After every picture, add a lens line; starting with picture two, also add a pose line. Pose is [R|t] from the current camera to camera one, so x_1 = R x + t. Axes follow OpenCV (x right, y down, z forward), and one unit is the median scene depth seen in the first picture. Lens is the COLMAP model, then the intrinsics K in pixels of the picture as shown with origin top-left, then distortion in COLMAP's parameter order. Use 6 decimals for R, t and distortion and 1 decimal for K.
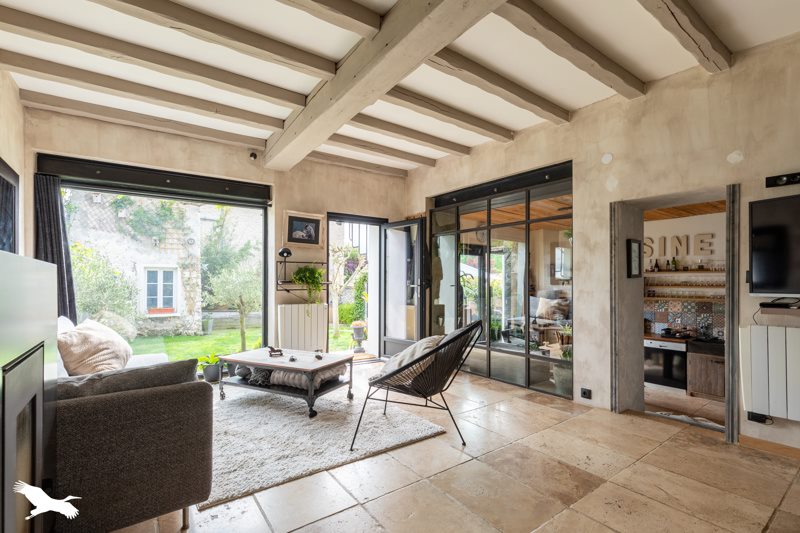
lens RADIAL K [[364.4, 0, 399.7], [0, 364.4, 281.9], [0, 0, 1]] dist [0.000723, 0.000090]
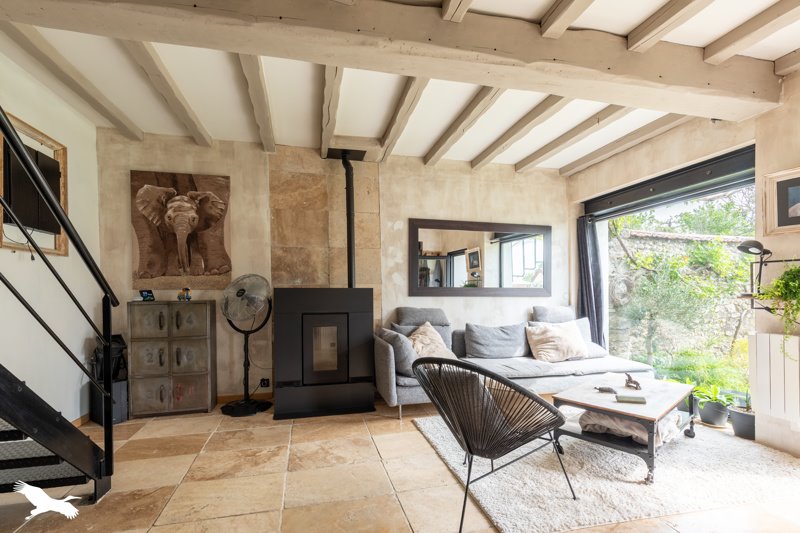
lens RADIAL K [[364.4, 0, 390.4], [0, 364.4, 290.0], [0, 0, 1]] dist [0.000723, 0.000090]
pose [[-0.394749, 0.005407, -0.918773, 3.328102], [0.005378, 0.999979, 0.003574, -0.093446], [0.918773, -0.003530, -0.394770, 4.623052]]
